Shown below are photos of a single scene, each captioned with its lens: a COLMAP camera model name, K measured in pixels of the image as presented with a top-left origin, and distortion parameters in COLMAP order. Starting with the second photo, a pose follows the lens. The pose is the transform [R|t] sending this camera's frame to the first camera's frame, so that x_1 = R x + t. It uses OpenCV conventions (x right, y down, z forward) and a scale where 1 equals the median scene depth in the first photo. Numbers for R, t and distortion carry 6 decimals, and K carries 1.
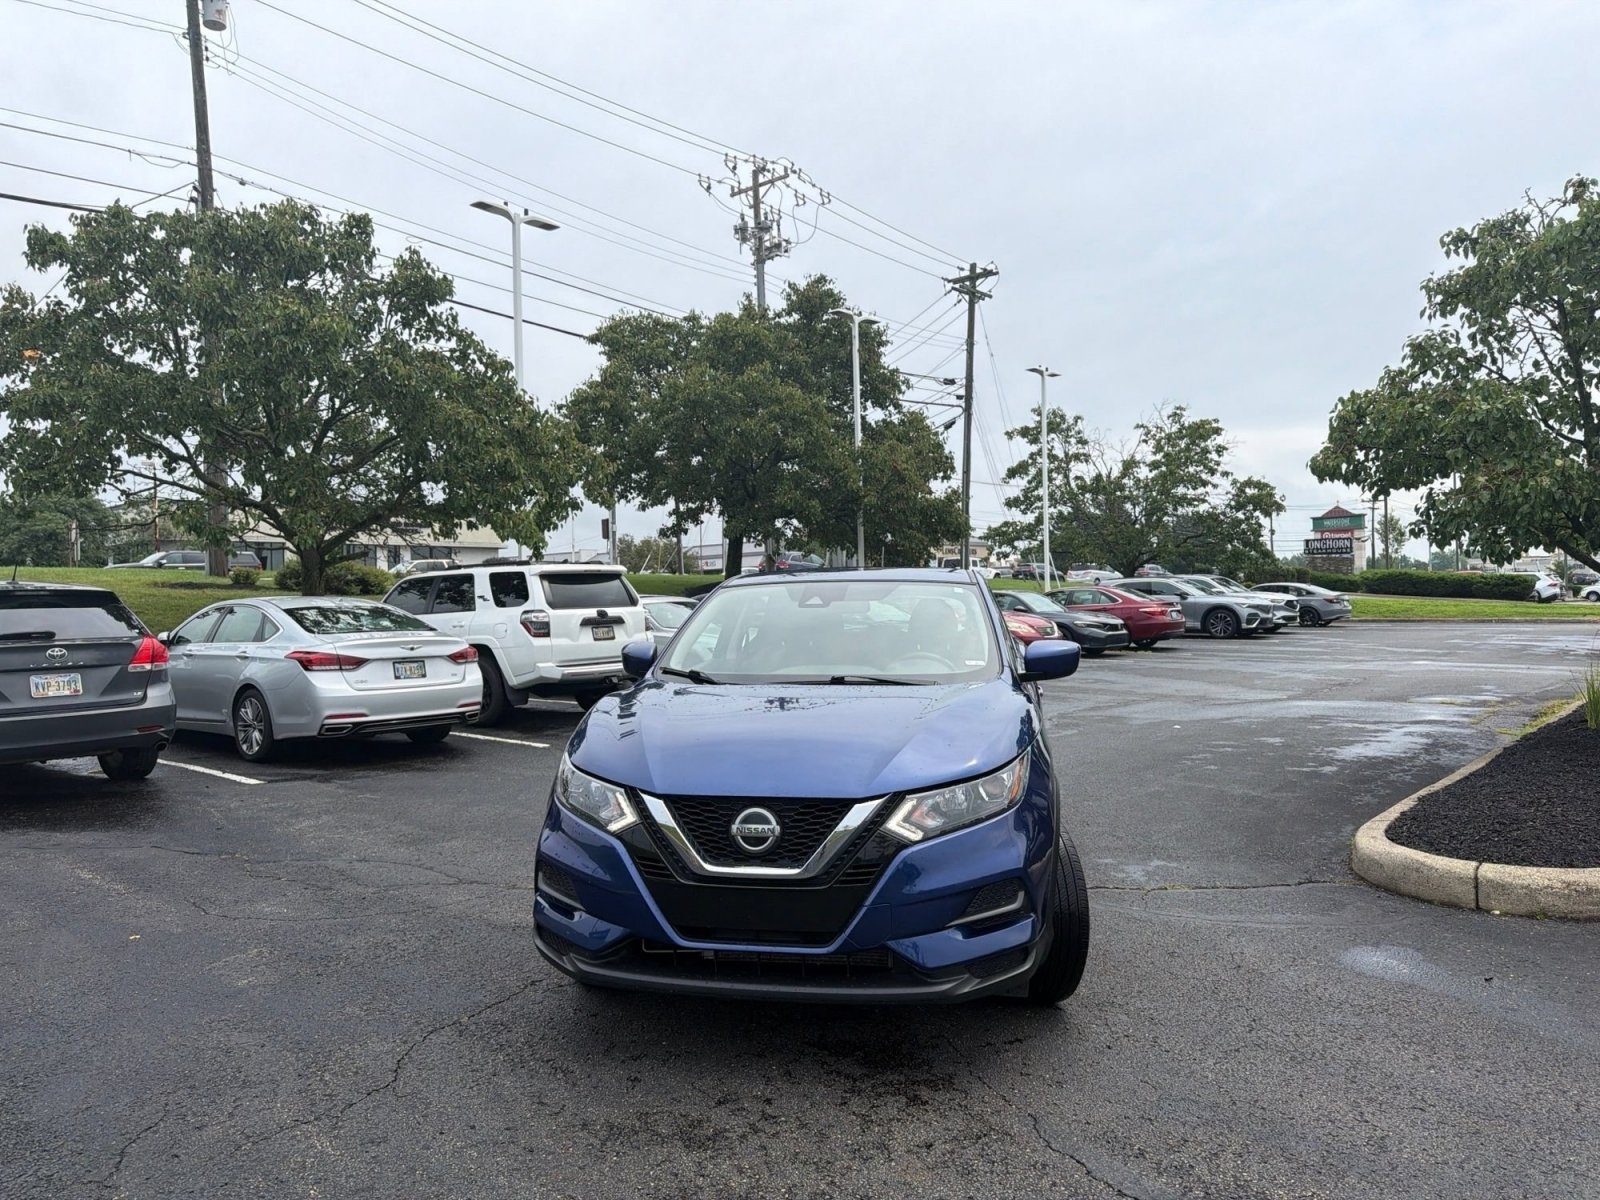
lens RADIAL K [[1129.6, 0, 791.9], [0, 1129.6, 595.9], [0, 0, 1]] dist [0.044080, -0.055224]
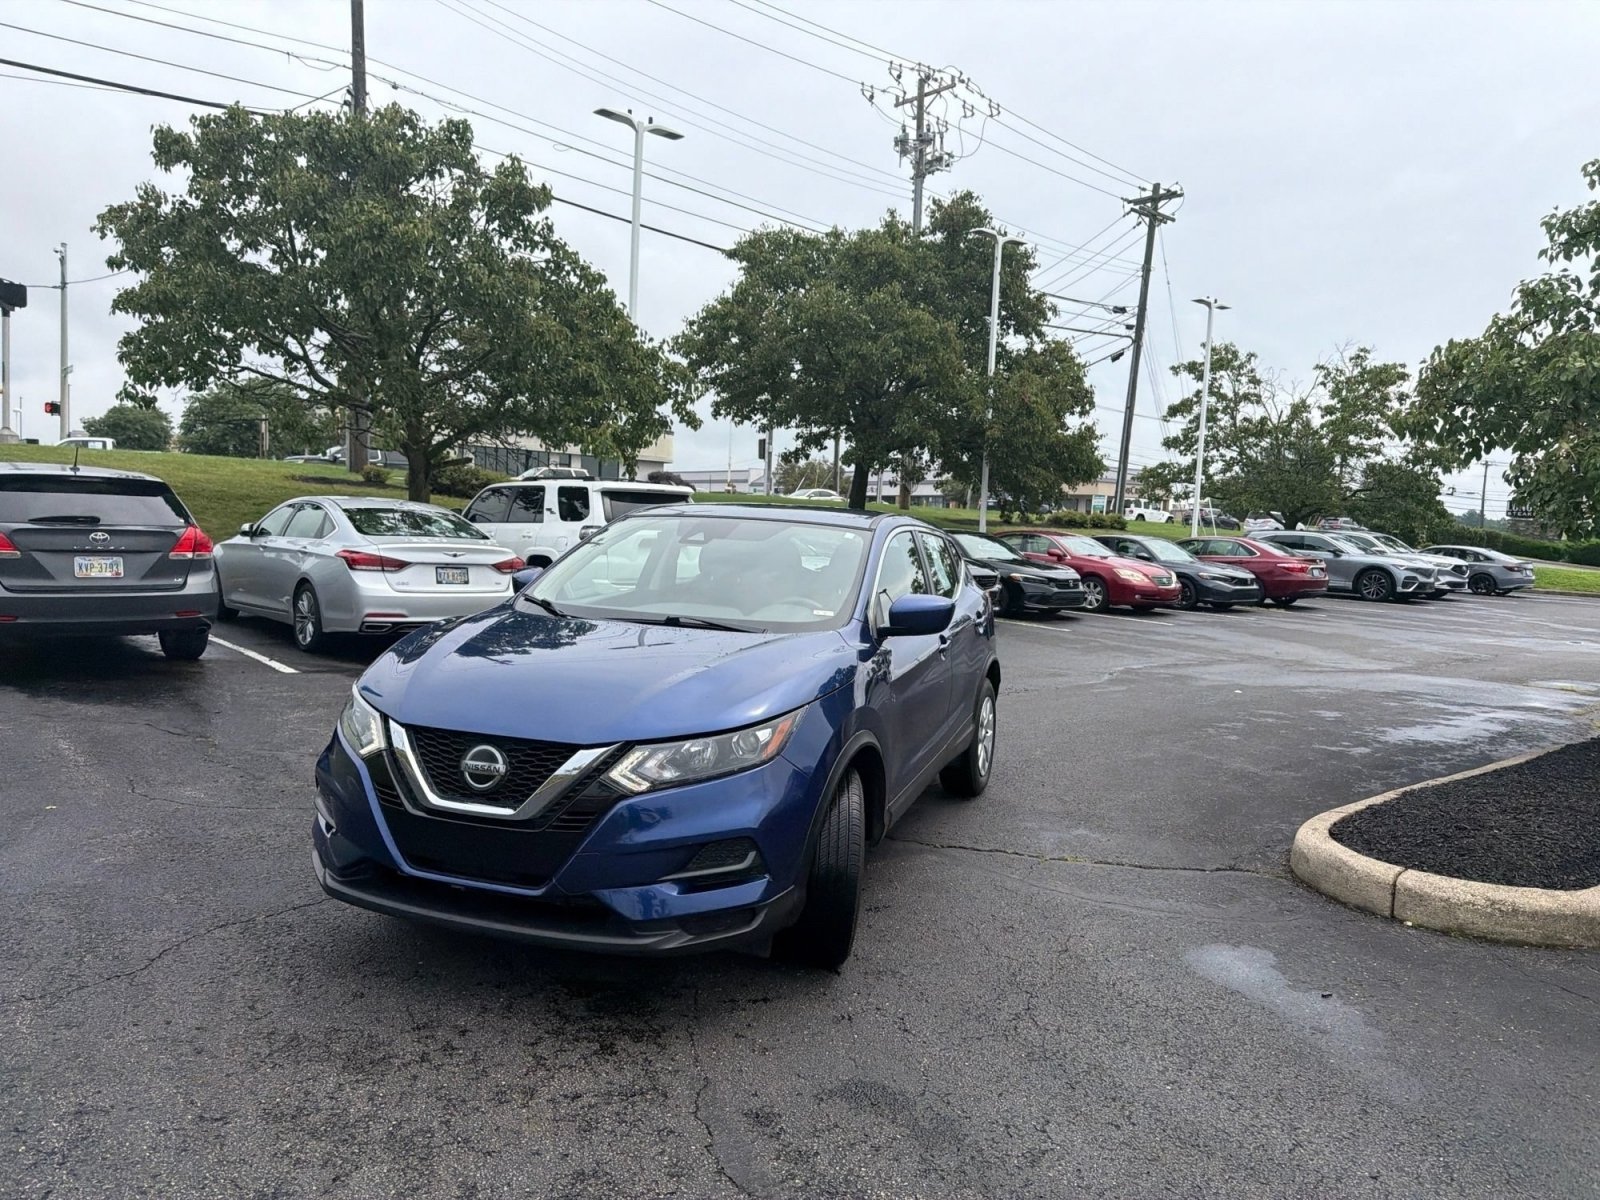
lens RADIAL K [[1129.6, 0, 813.8], [0, 1129.6, 607.7], [0, 0, 1]] dist [0.044080, -0.055224]
pose [[0.988455, 0.073228, -0.132646, 0.095861], [-0.062856, 0.994749, 0.080764, -0.007353], [0.137864, -0.071494, 0.987867, 0.018486]]
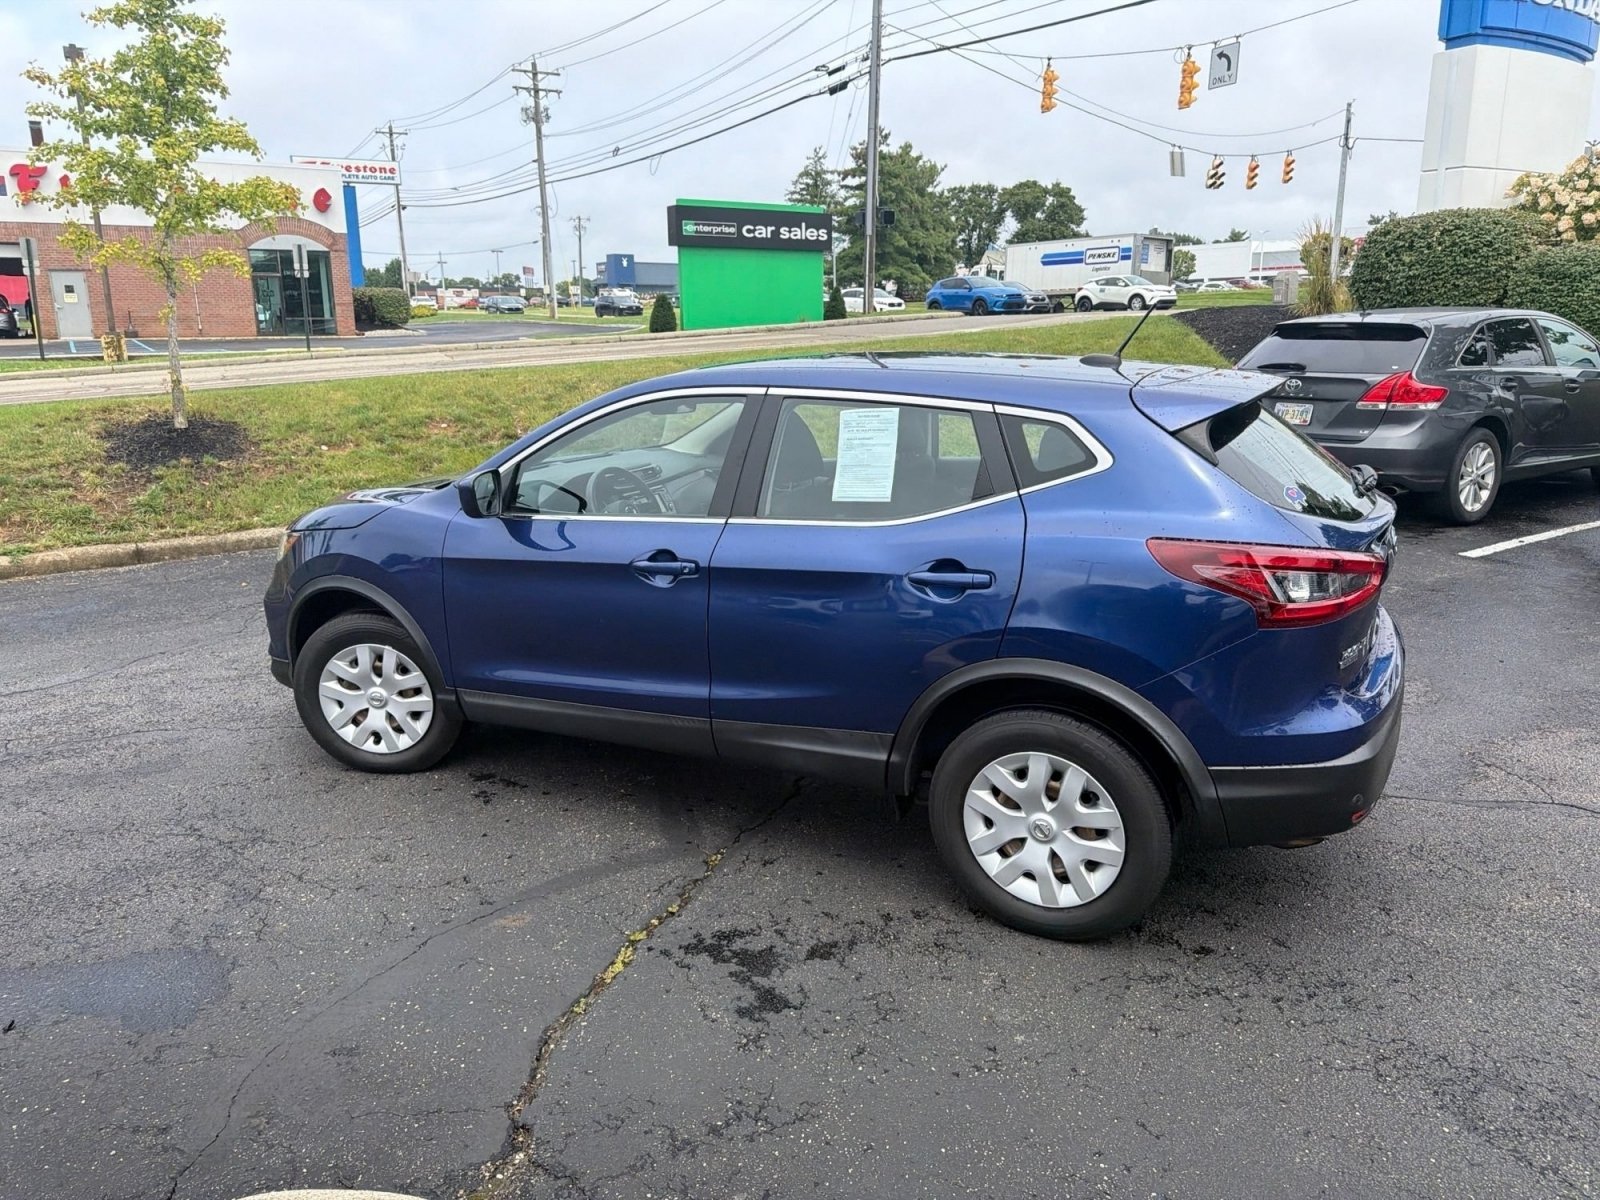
lens RADIAL K [[1131.6, 0, 784.7], [0, 1131.6, 580.1], [0, 0, 1]] dist [0.035418, -0.042390]
pose [[-0.313490, 0.236087, -0.919775, 0.327543], [0.026599, 0.970404, 0.240017, -0.025354], [0.949219, 0.050778, -0.310492, 0.518056]]
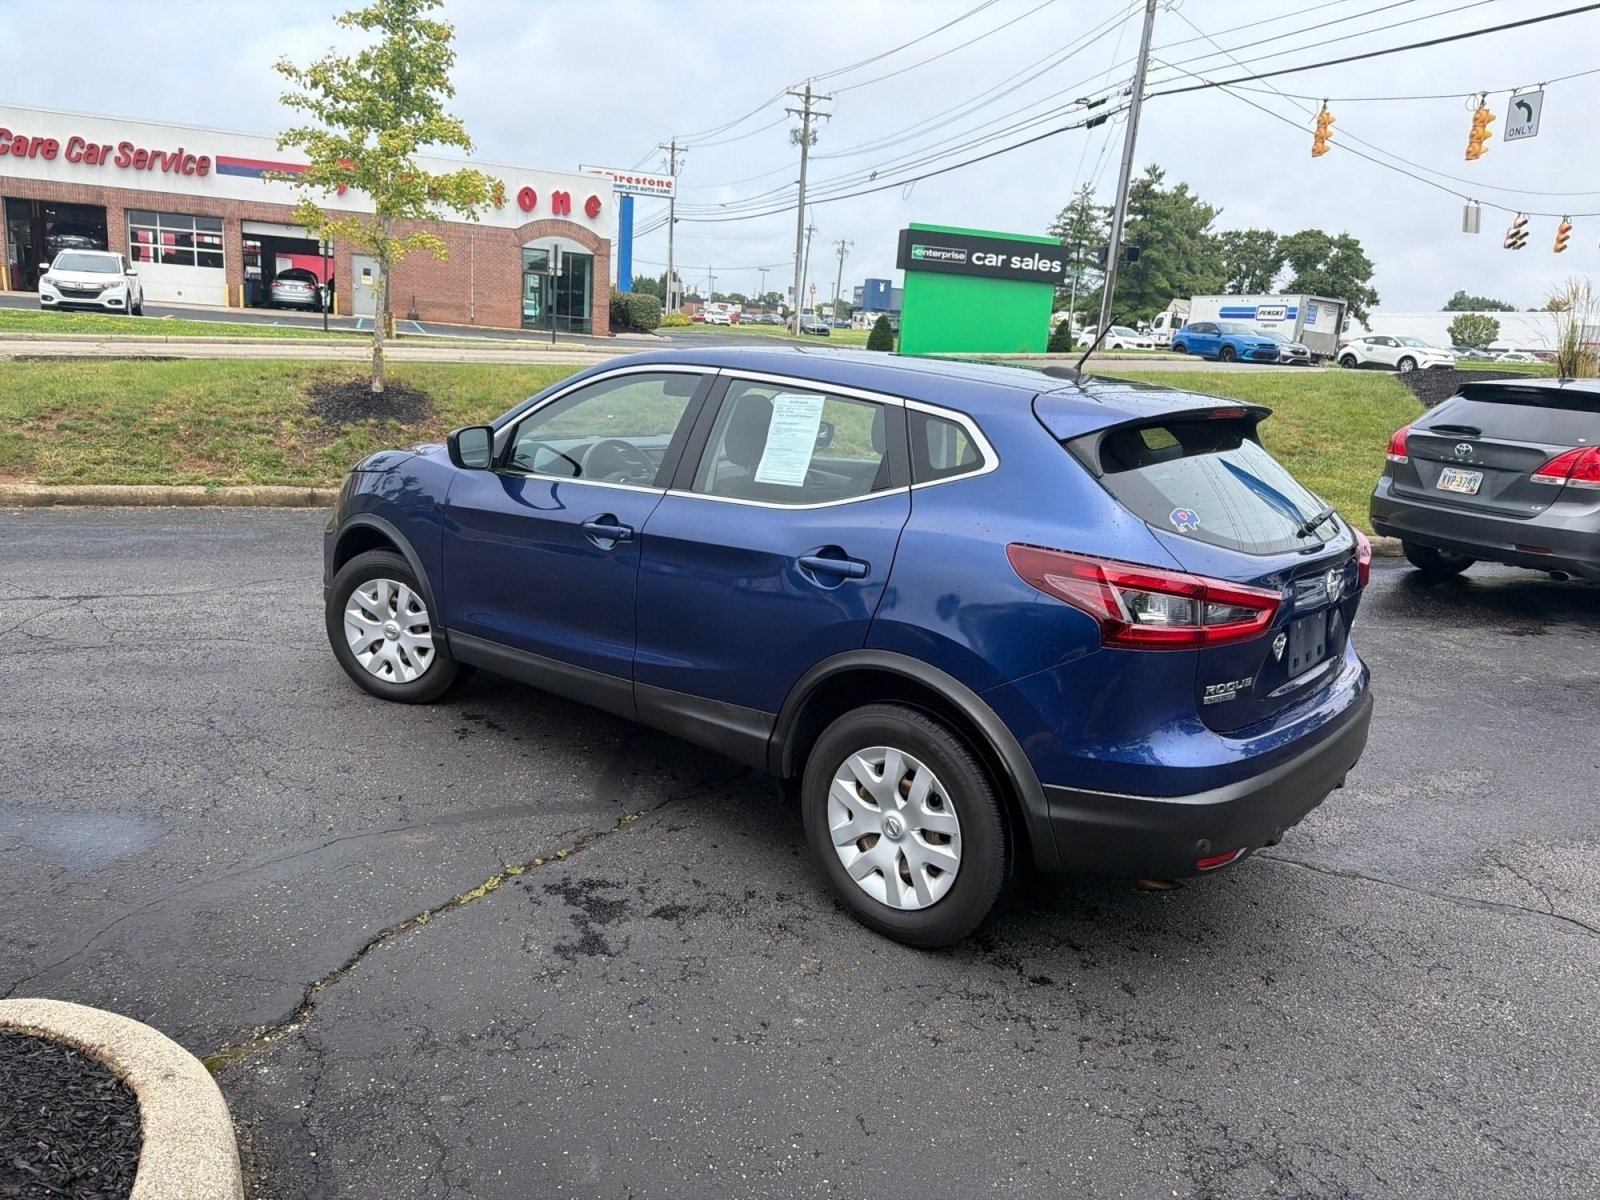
lens RADIAL K [[1131.6, 0, 785.9], [0, 1131.6, 579.8], [0, 0, 1]] dist [0.035418, -0.042390]
pose [[-0.511813, 0.164761, -0.843150, 0.305716], [-0.049663, 0.974122, 0.220501, -0.017134], [0.857661, 0.154728, -0.490385, 0.583966]]
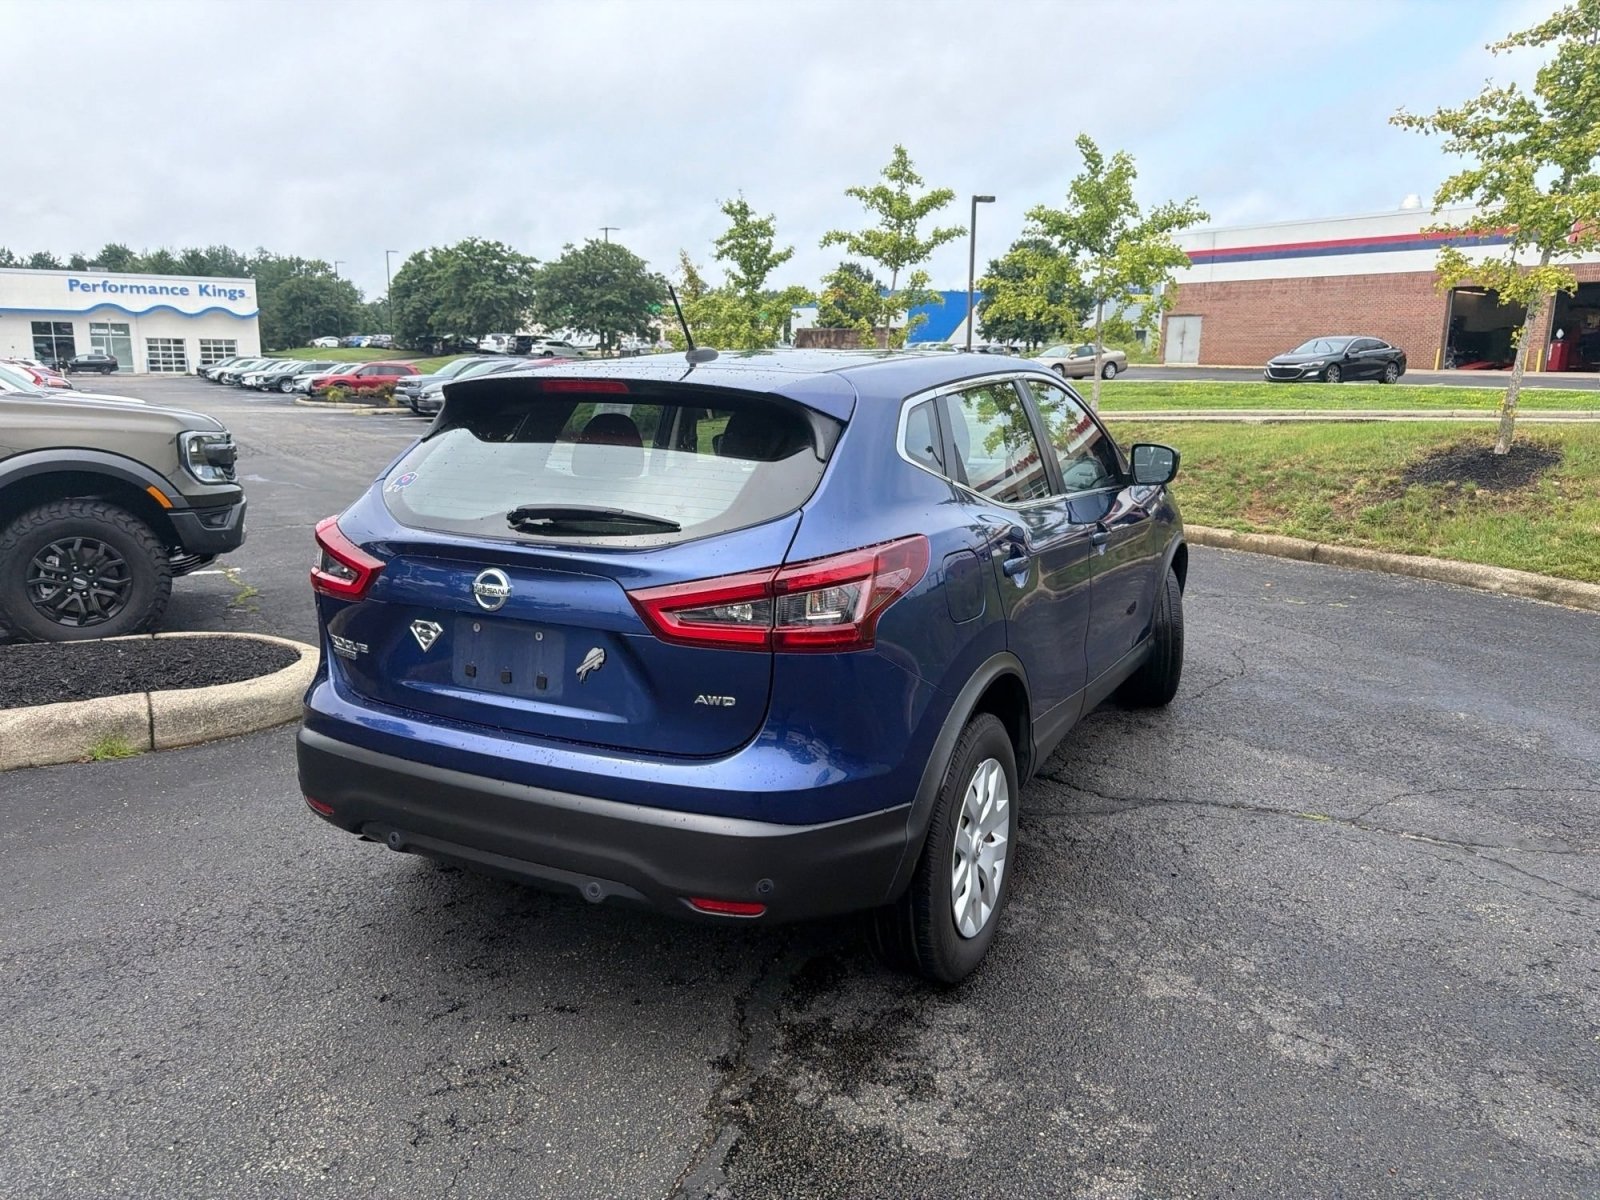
lens RADIAL K [[1131.6, 0, 797.7], [0, 1131.6, 576.9], [0, 0, 1]] dist [0.035418, -0.042390]
pose [[-0.958840, -0.045626, 0.280256, -0.040701], [0.004328, 0.984543, 0.175092, -0.004762], [-0.283913, 0.169098, -0.943821, 0.724432]]
